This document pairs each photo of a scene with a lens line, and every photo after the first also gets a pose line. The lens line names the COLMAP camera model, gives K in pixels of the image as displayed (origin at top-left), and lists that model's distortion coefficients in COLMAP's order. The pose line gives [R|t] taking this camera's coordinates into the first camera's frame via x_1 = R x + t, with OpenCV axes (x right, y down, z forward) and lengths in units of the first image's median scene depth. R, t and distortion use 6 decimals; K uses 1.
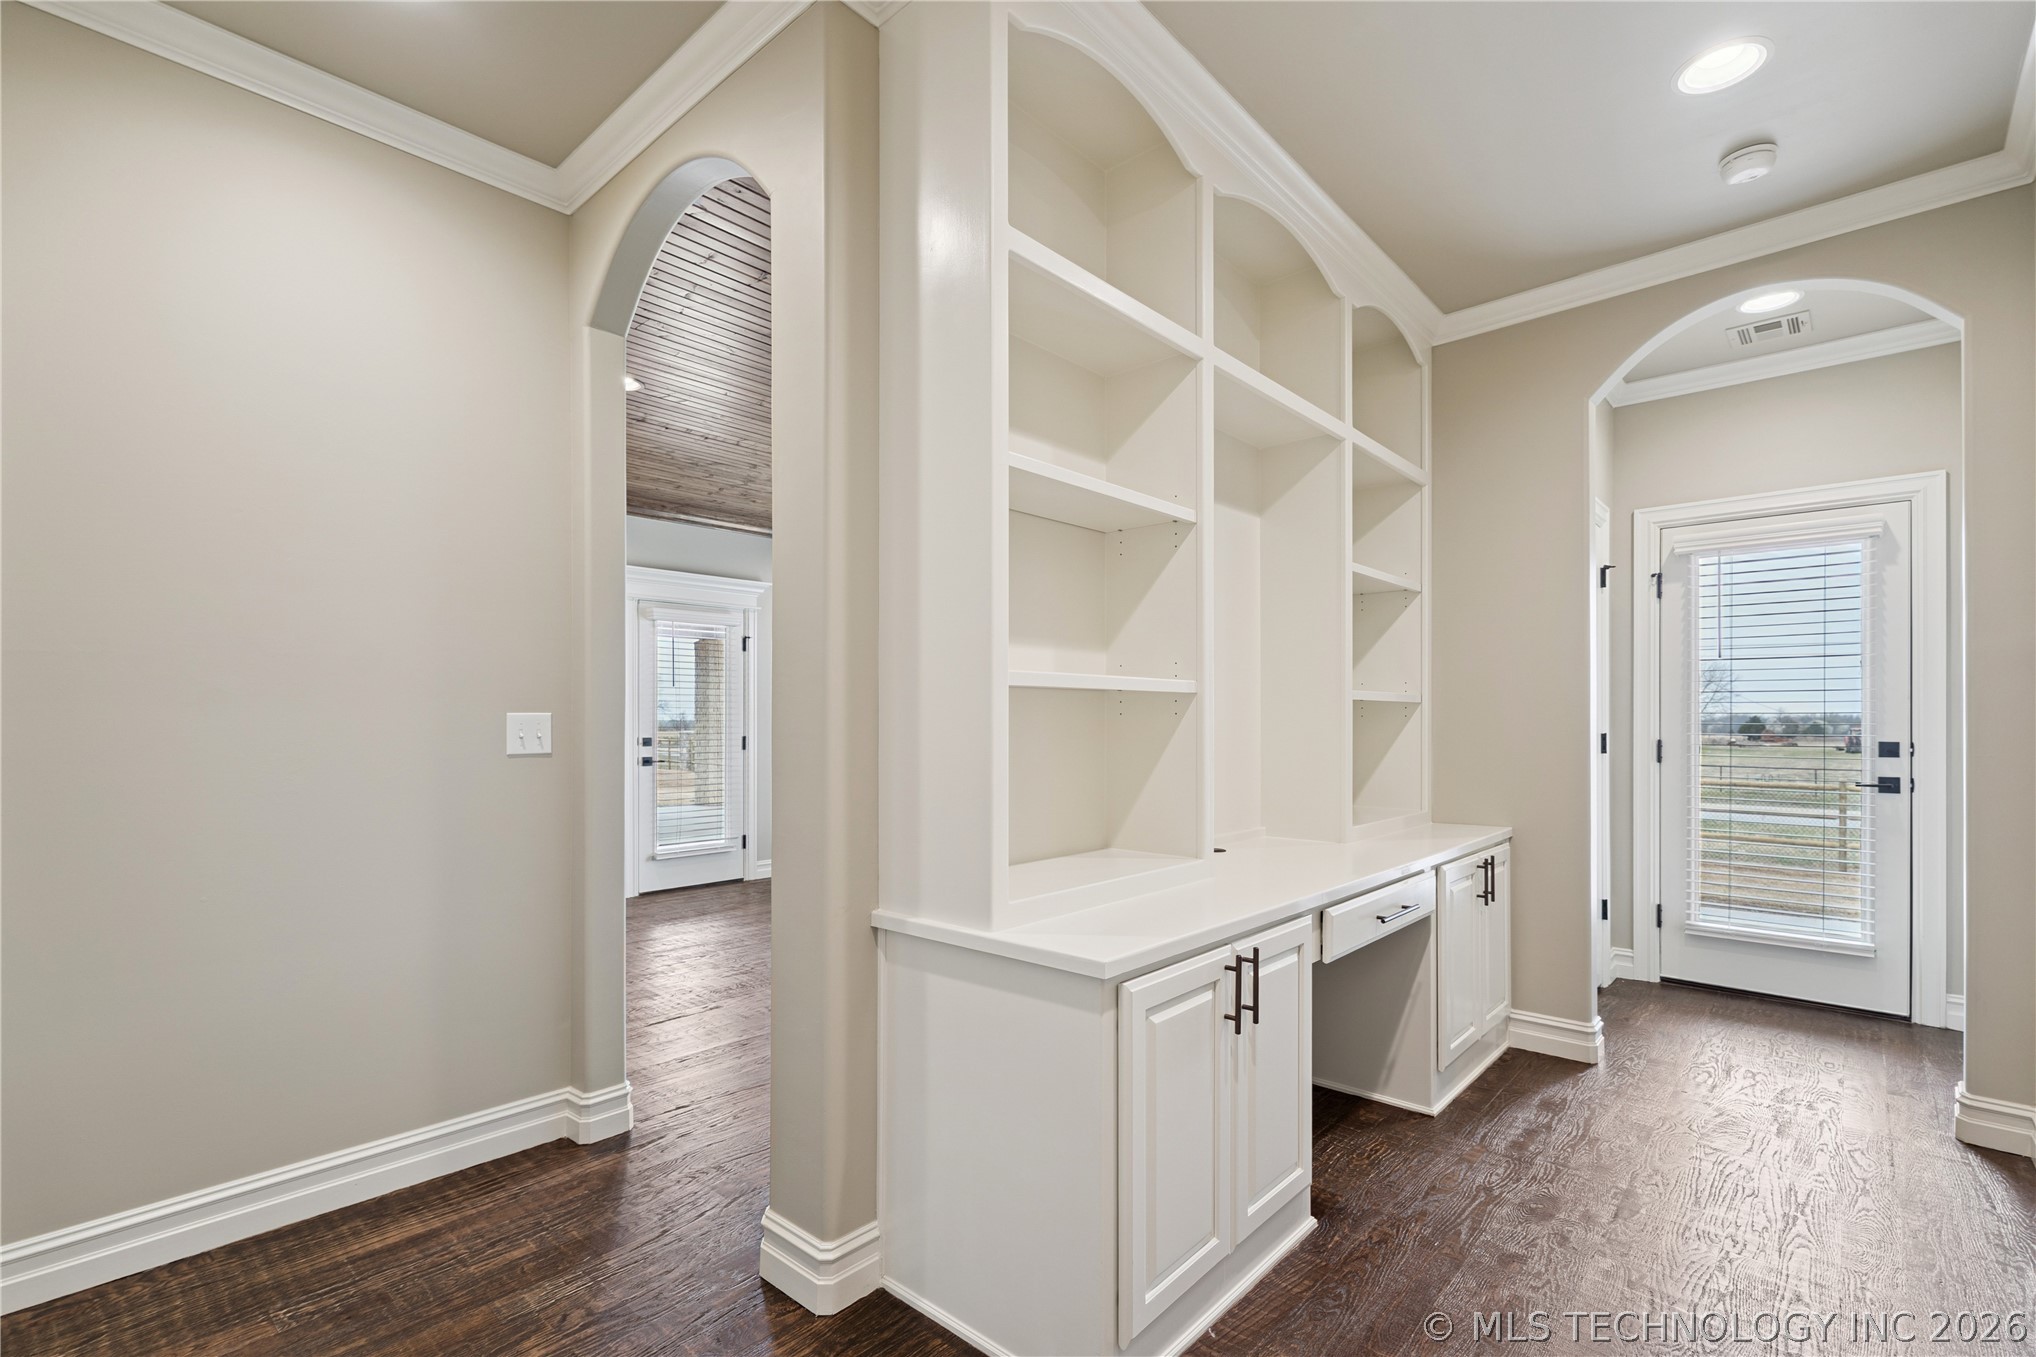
lens RADIAL K [[924.9, 0, 1021.3], [0, 924.9, 720.3], [0, 0, 1]] dist [0.000132, -0.000121]
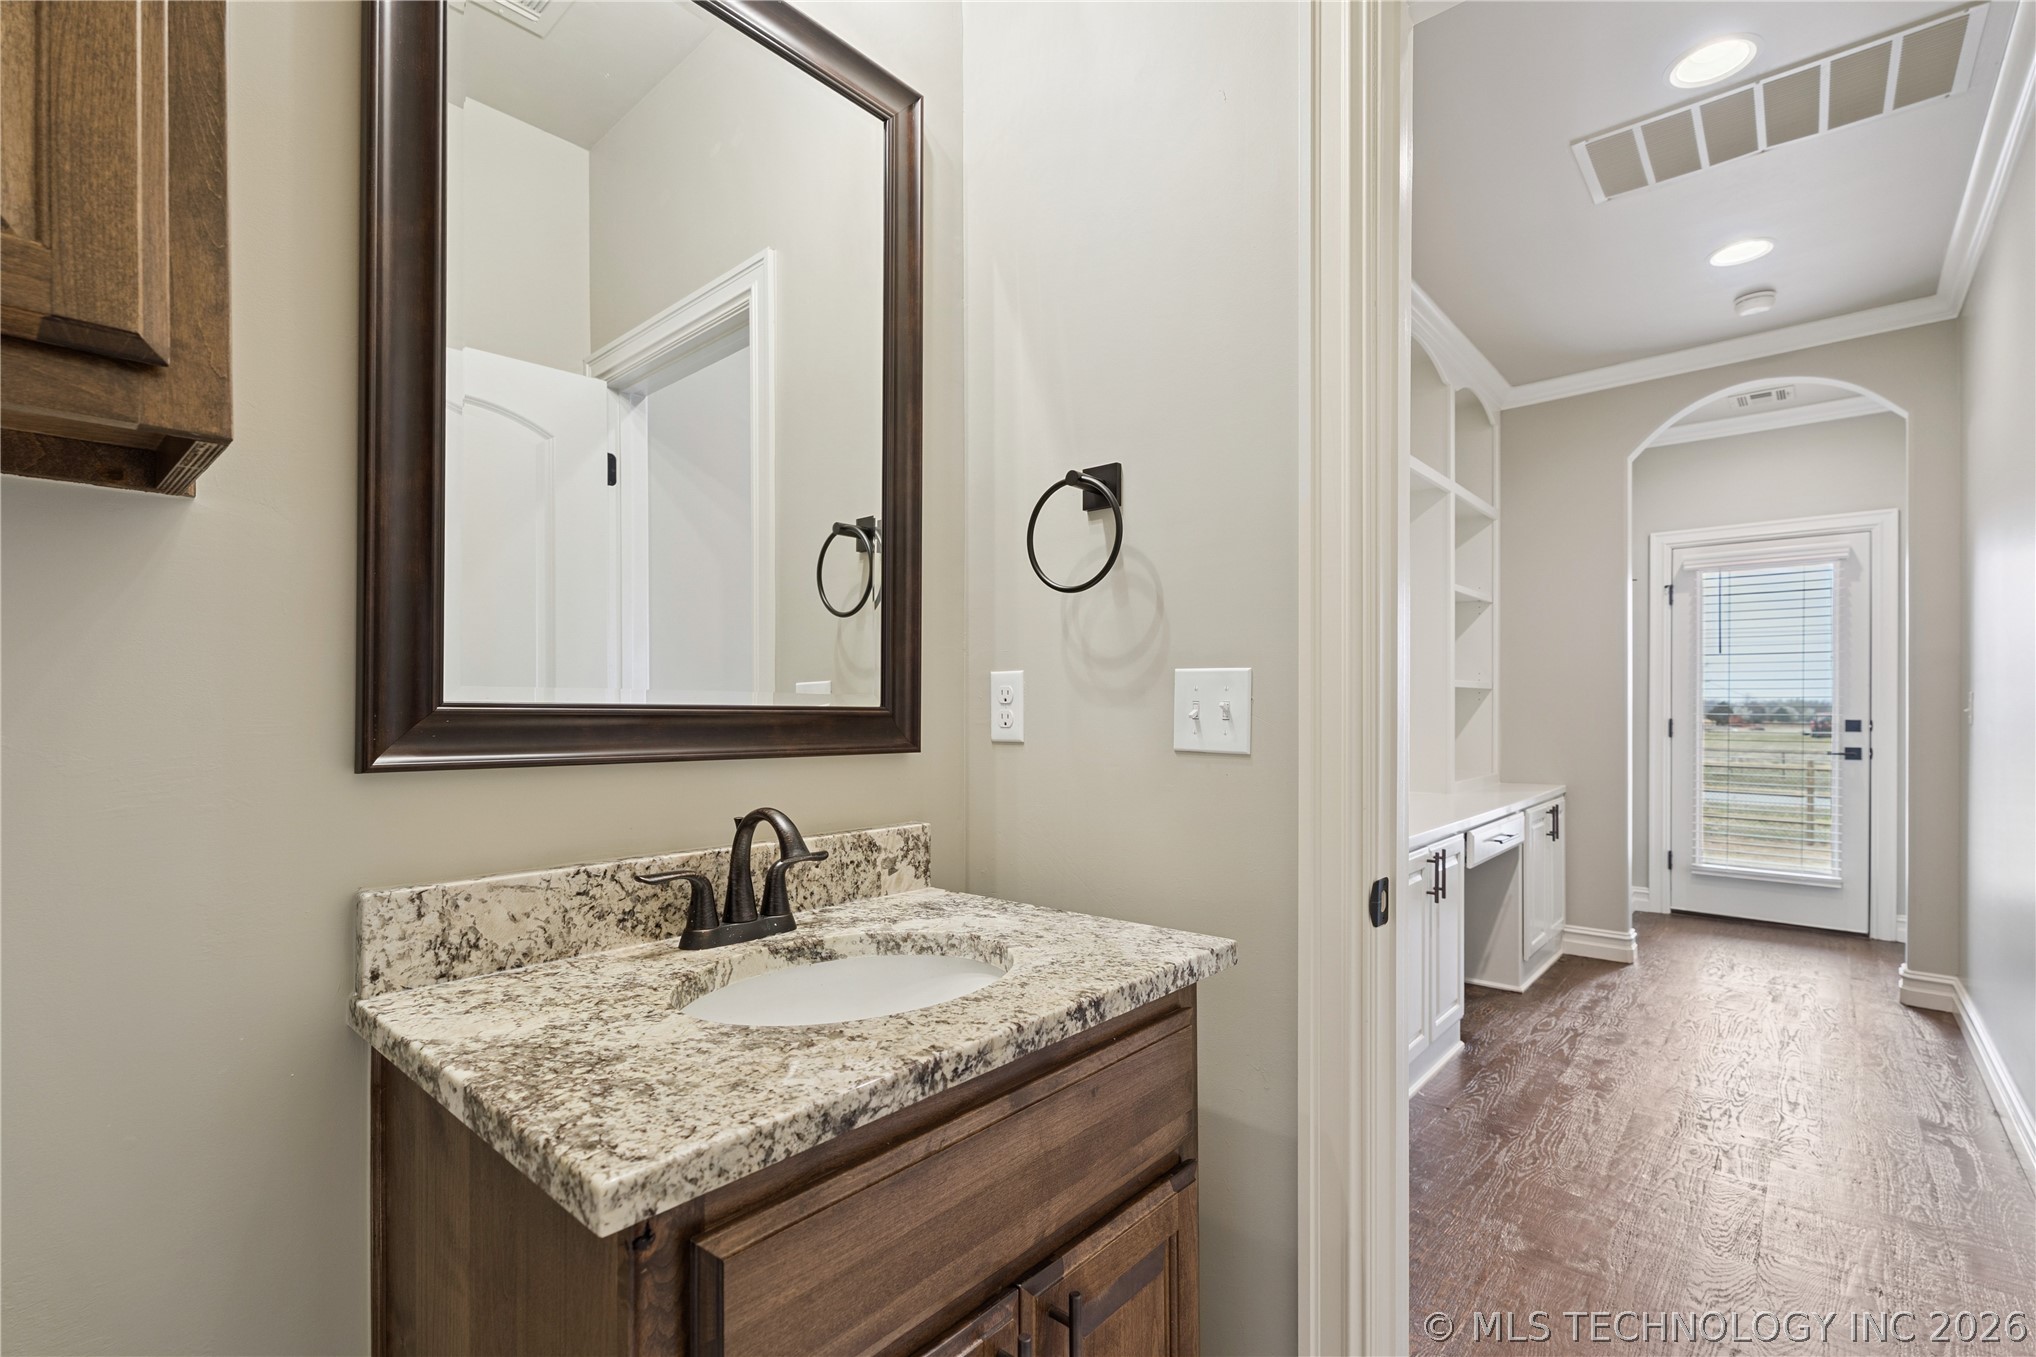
lens RADIAL K [[912.5, 0, 1016.1], [0, 912.5, 708.7], [0, 0, 1]] dist [-0.000396, 0.000007]
pose [[0.999942, 0.000658, 0.010719, -0.274778], [-0.000696, 0.999993, 0.003578, 0.004780], [-0.010717, -0.003585, 0.999936, -0.293360]]
